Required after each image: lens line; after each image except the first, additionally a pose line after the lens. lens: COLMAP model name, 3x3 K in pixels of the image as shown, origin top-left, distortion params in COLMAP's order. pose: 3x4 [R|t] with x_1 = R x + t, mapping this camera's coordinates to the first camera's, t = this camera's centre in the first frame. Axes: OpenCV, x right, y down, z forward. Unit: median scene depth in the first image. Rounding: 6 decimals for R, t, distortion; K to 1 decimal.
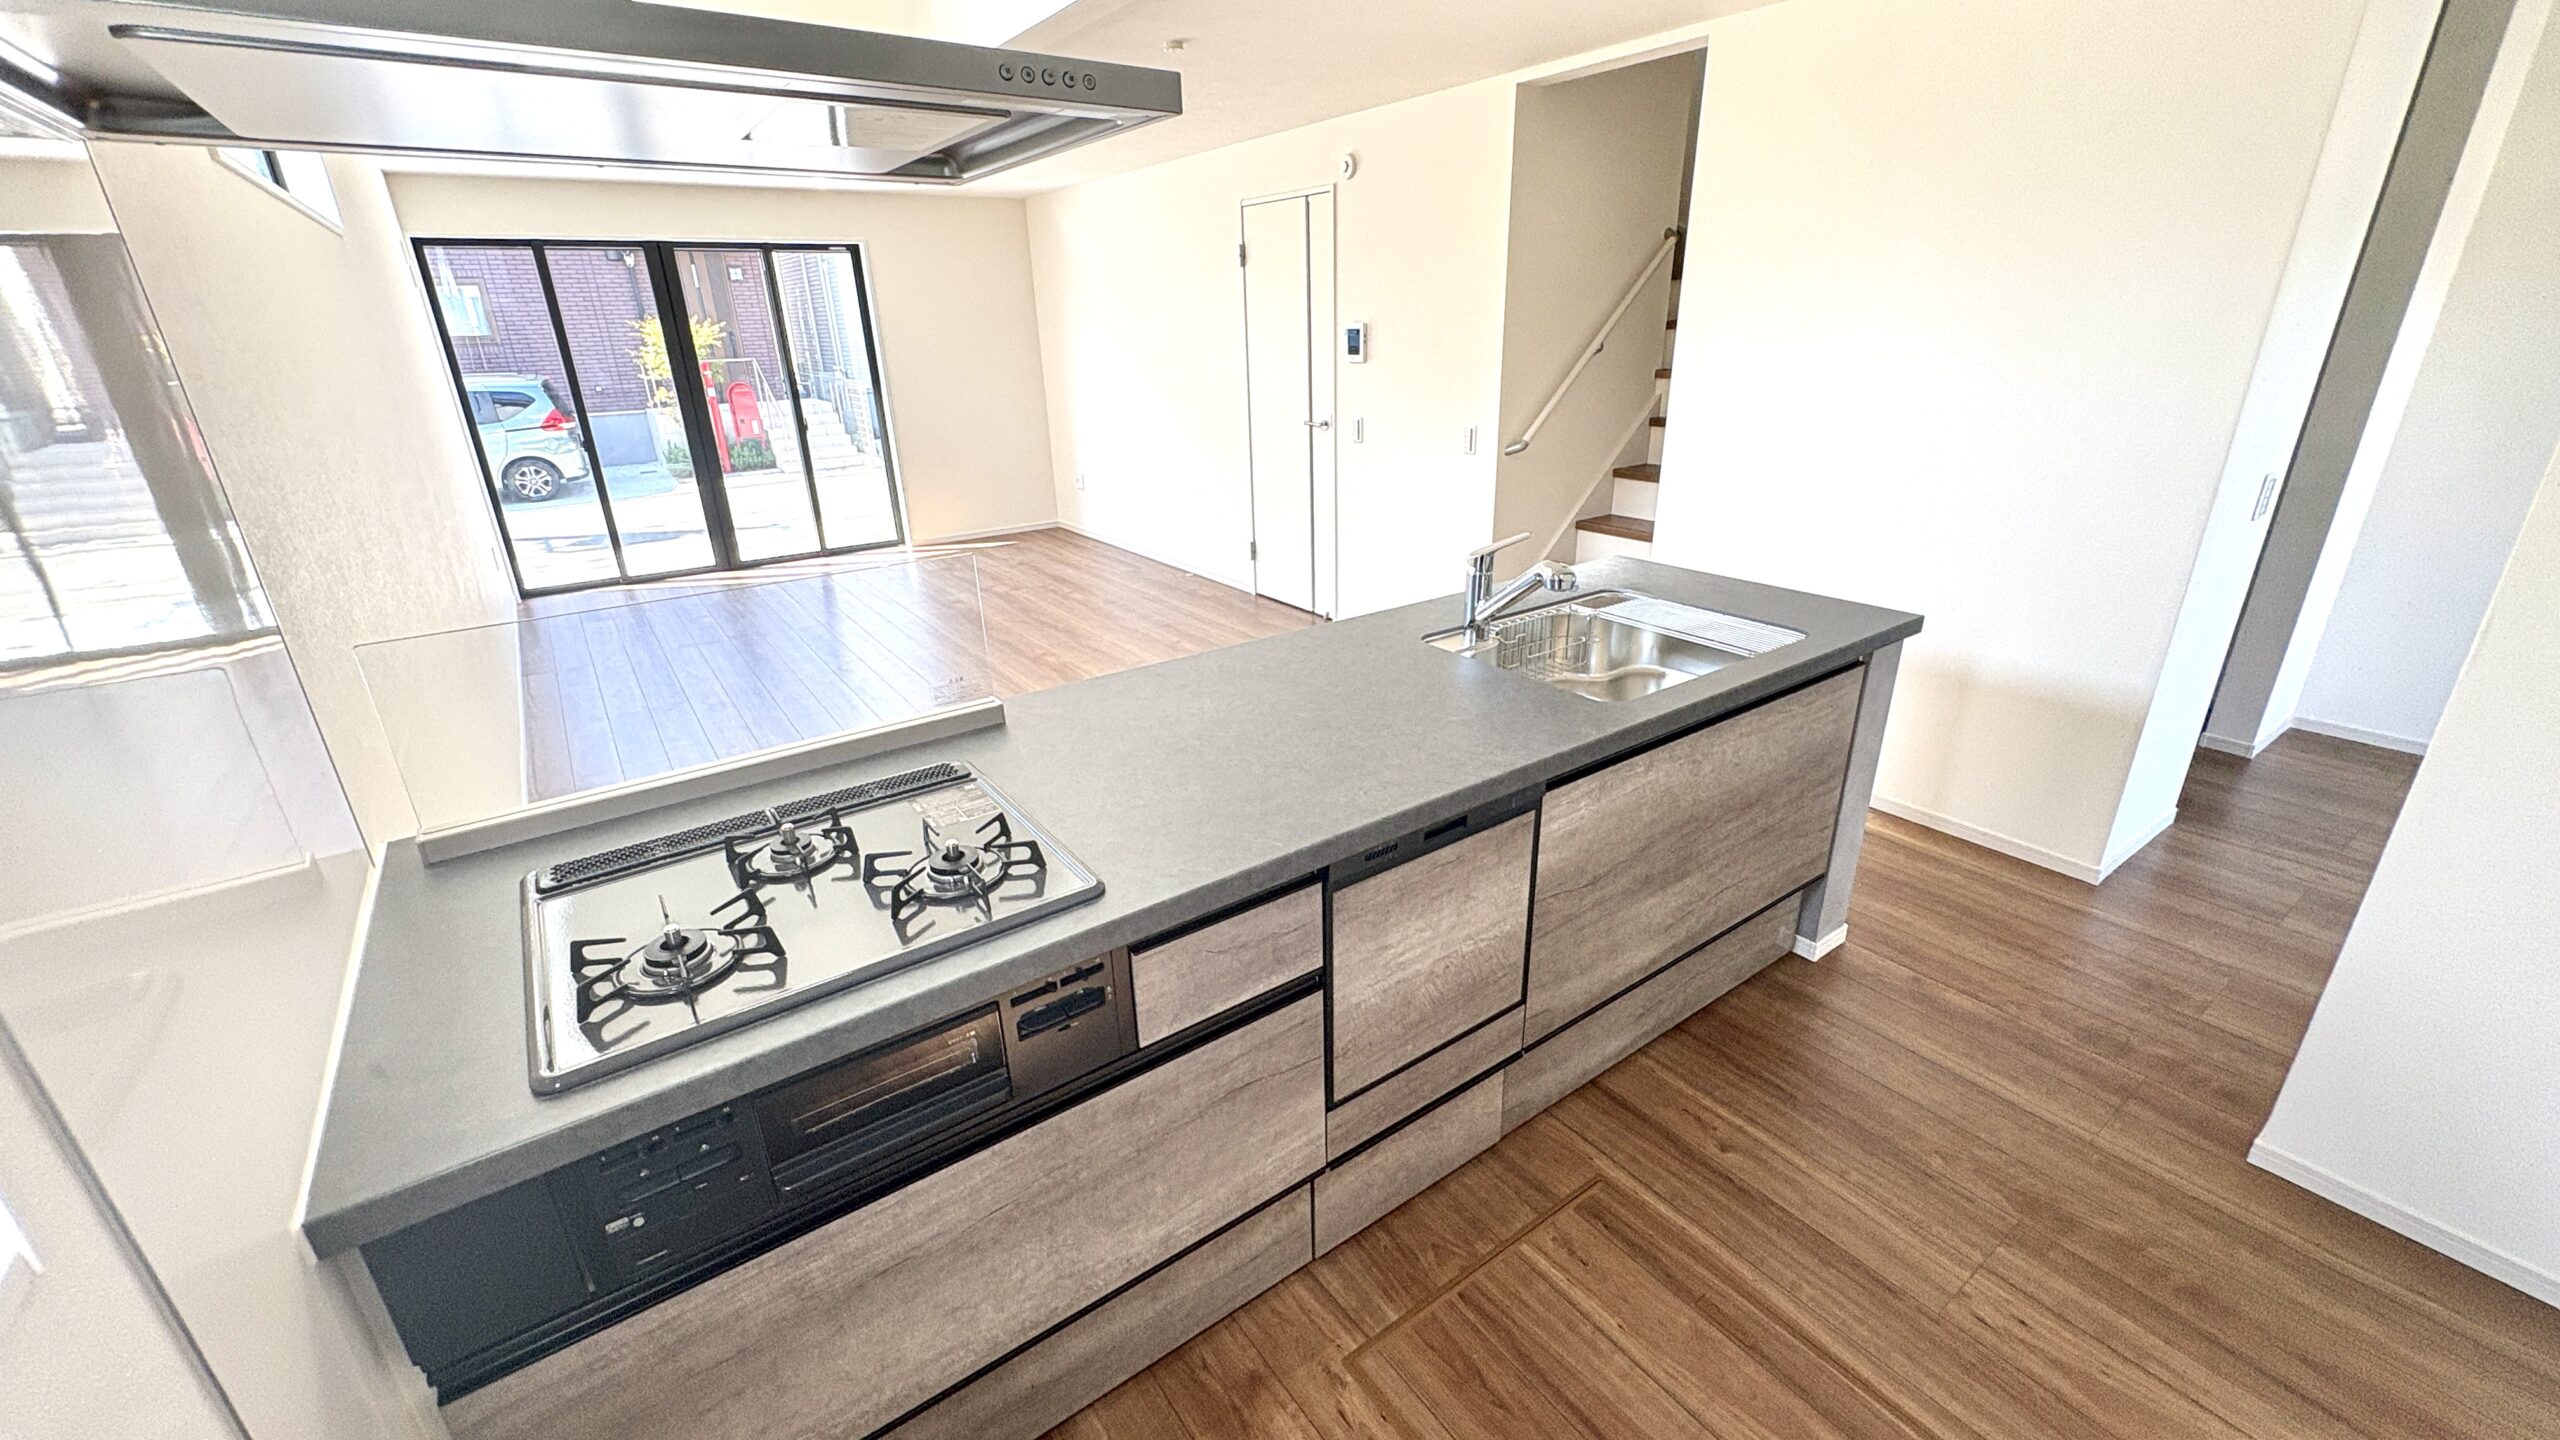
lens RADIAL K [[1022.7, 0, 1279.6], [0, 1022.7, 717.6], [0, 0, 1]] dist [-0.000988, 0.000395]
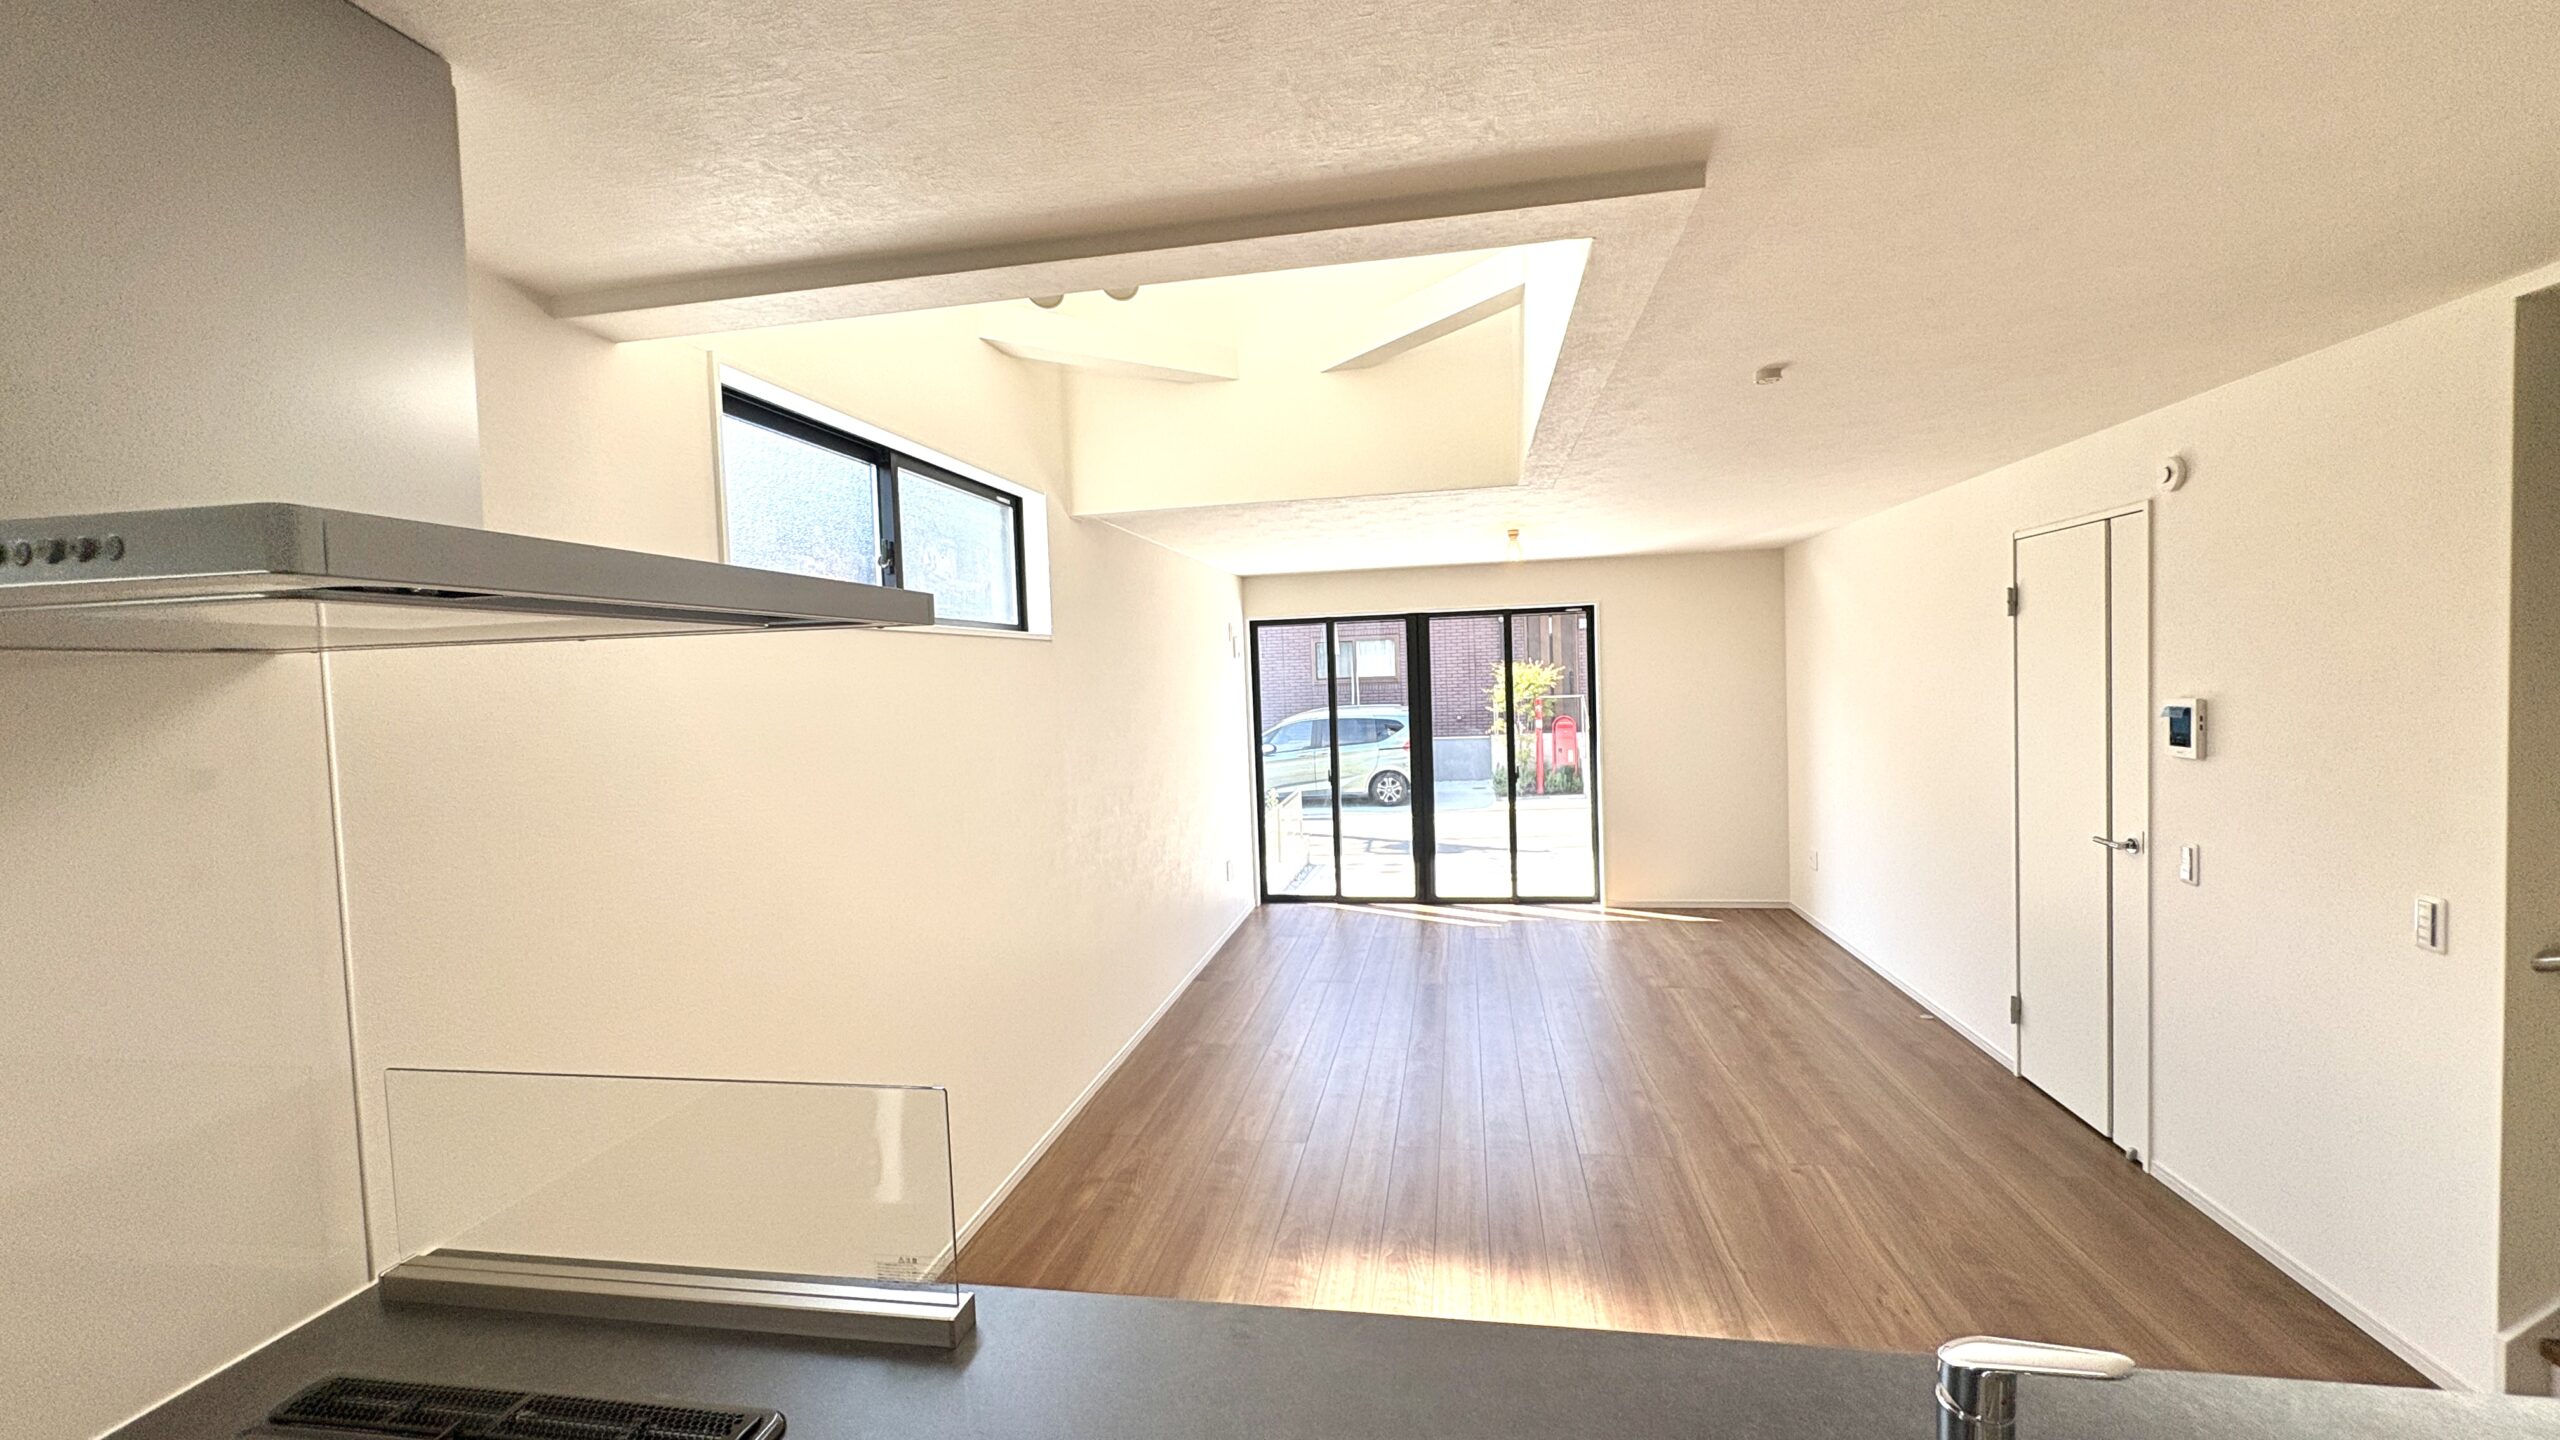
lens RADIAL K [[1022.7, 0, 1279.6], [0, 1022.7, 717.6], [0, 0, 1]] dist [-0.000988, 0.000395]
pose [[0.698458, 0.029484, -0.715044, 0.108524], [-0.244096, 0.949050, -0.199301, -0.094907], [0.672736, 0.313742, 0.670068, 0.176999]]
